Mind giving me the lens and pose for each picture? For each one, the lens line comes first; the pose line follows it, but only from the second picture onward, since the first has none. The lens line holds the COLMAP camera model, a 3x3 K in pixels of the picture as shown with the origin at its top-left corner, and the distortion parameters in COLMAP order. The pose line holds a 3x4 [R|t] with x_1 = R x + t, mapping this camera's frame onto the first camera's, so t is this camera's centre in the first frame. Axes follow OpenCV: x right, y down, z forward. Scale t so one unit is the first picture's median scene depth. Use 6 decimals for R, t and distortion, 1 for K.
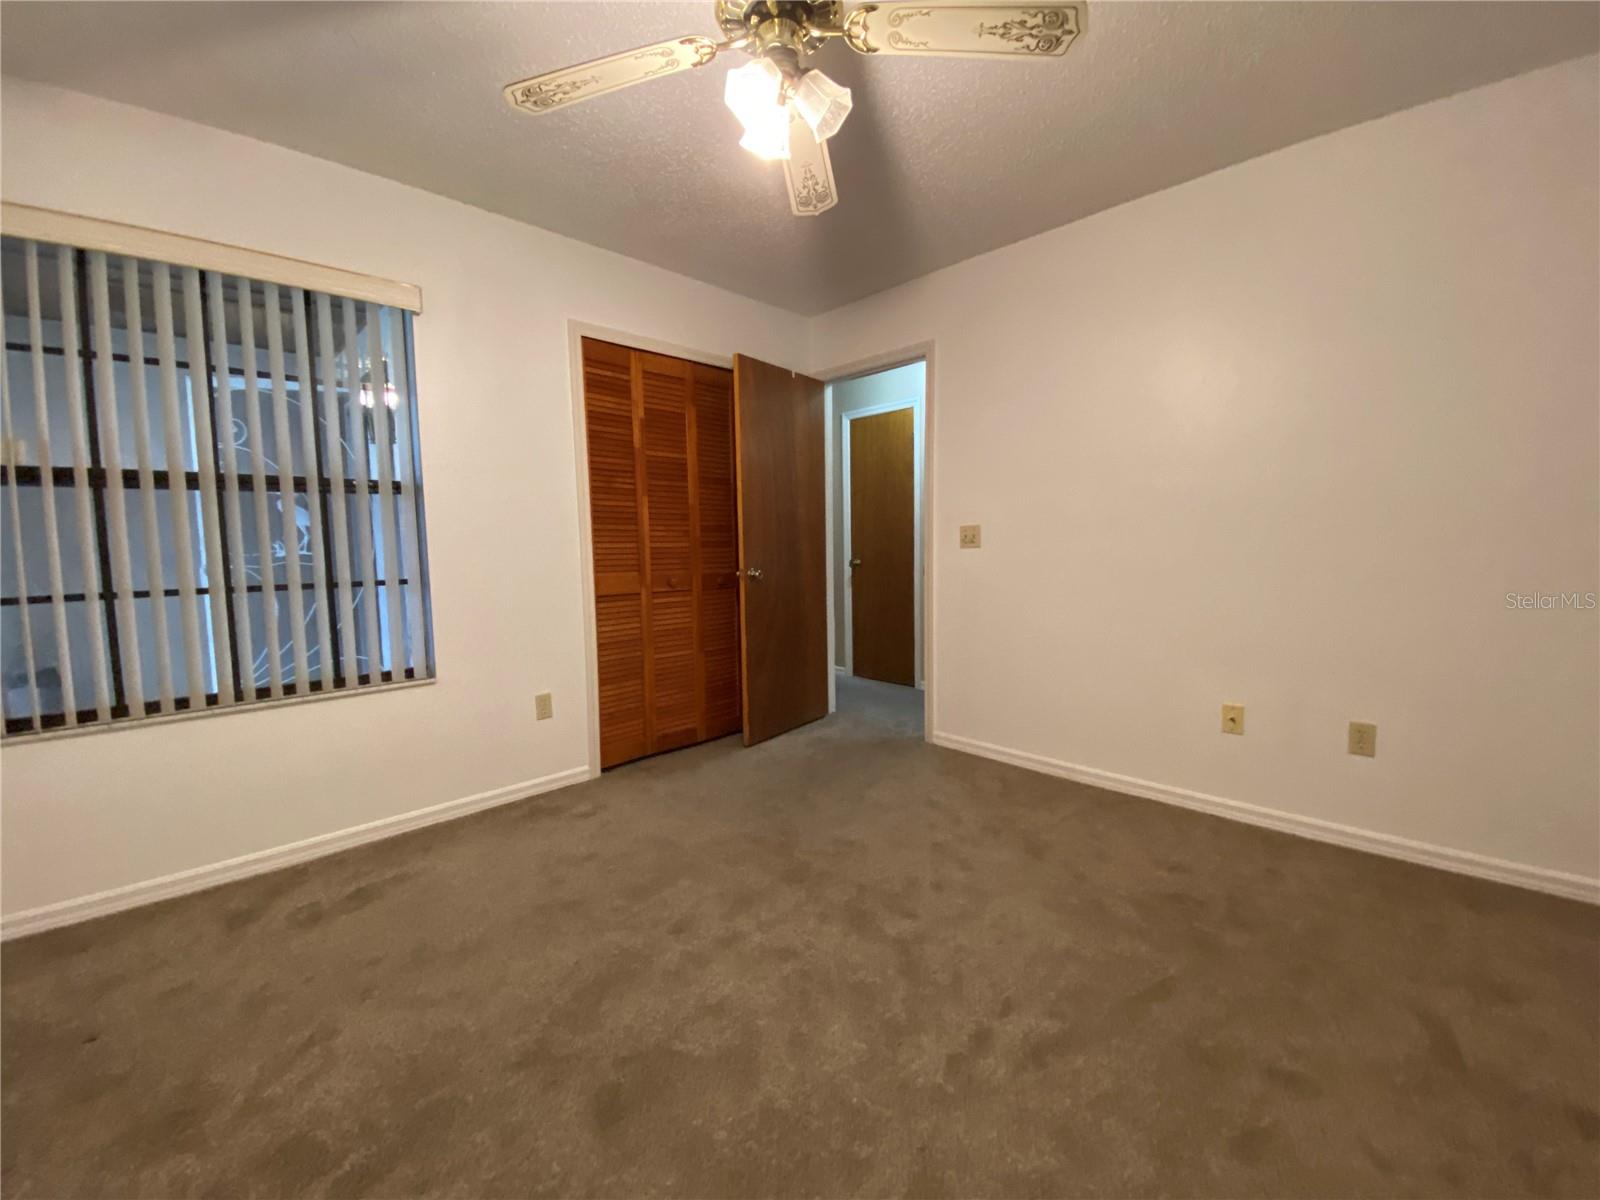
lens RADIAL K [[653.3, 0, 800.0], [0, 653.3, 600.0], [0, 0, 1]] dist [0.016386, -0.019175]
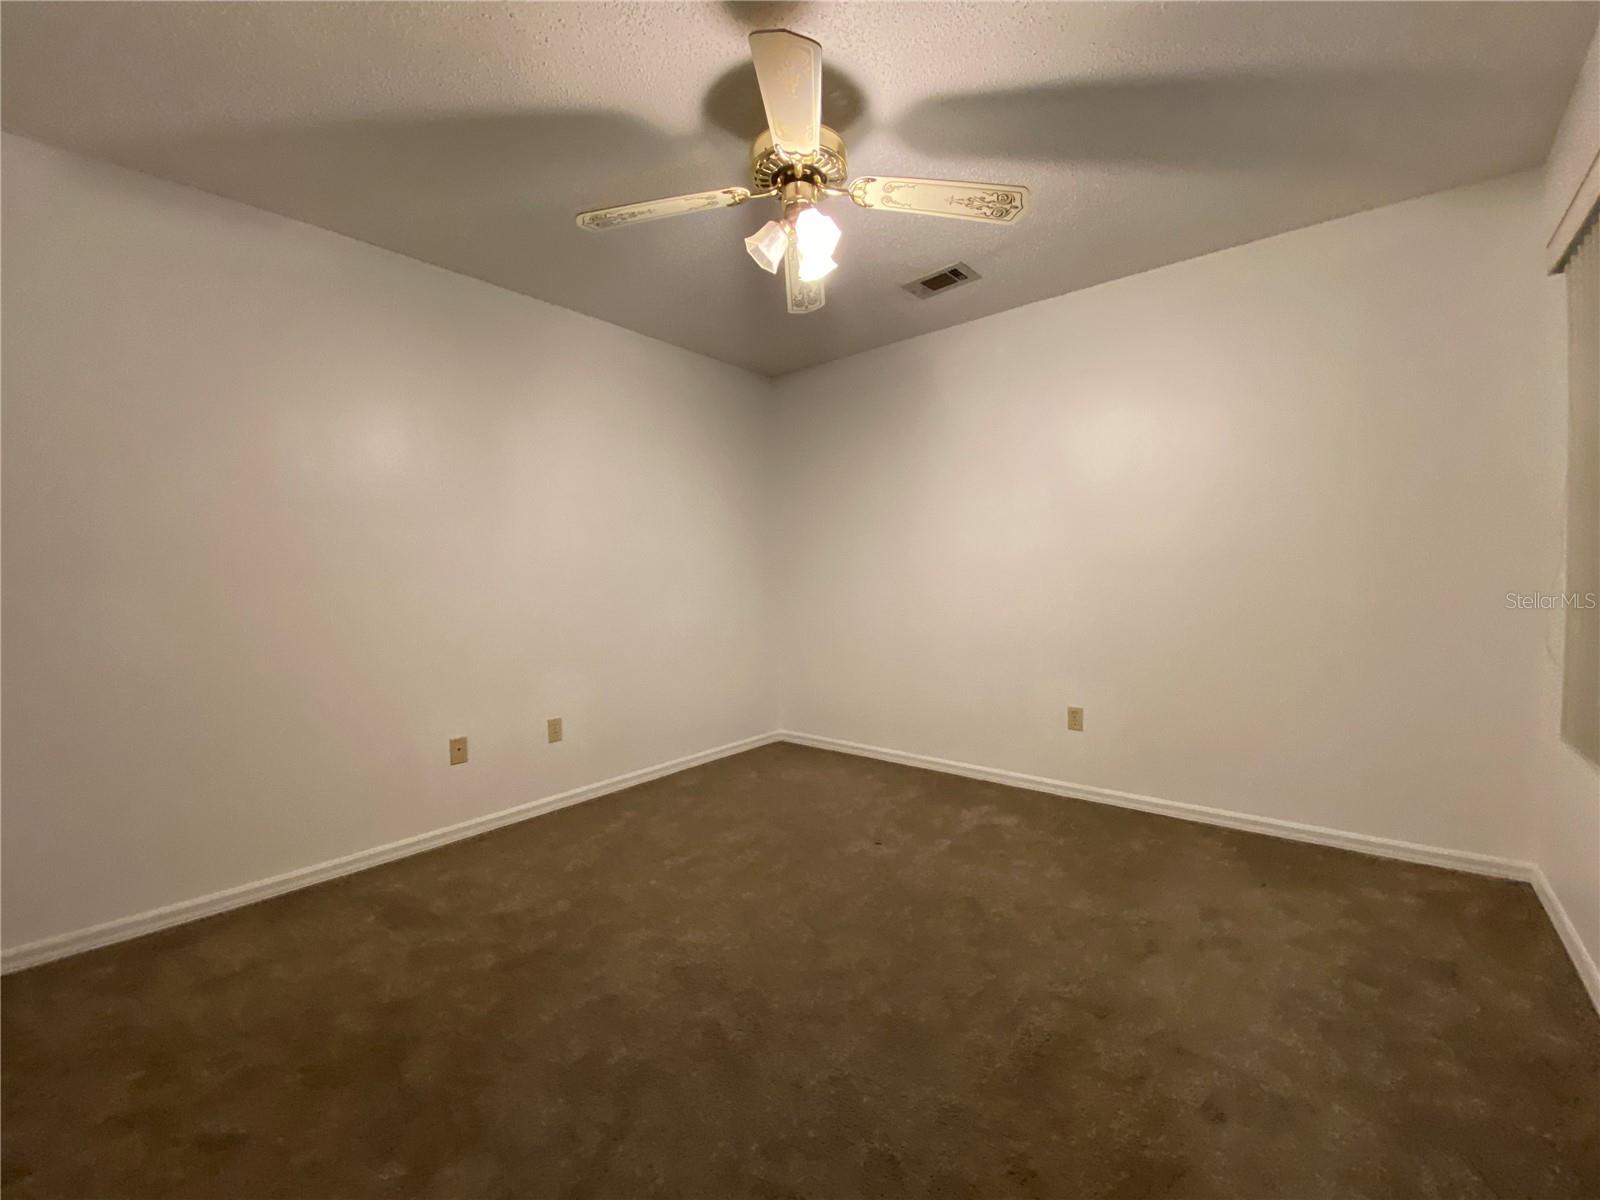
lens RADIAL K [[653.3, 0, 800.0], [0, 653.3, 600.0], [0, 0, 1]] dist [0.016386, -0.019175]
pose [[0.992538, 0.003143, 0.121896, -0.184044], [0.003597, 0.998478, -0.055029, 0.009923], [-0.121884, 0.055057, 0.991016, -0.232176]]
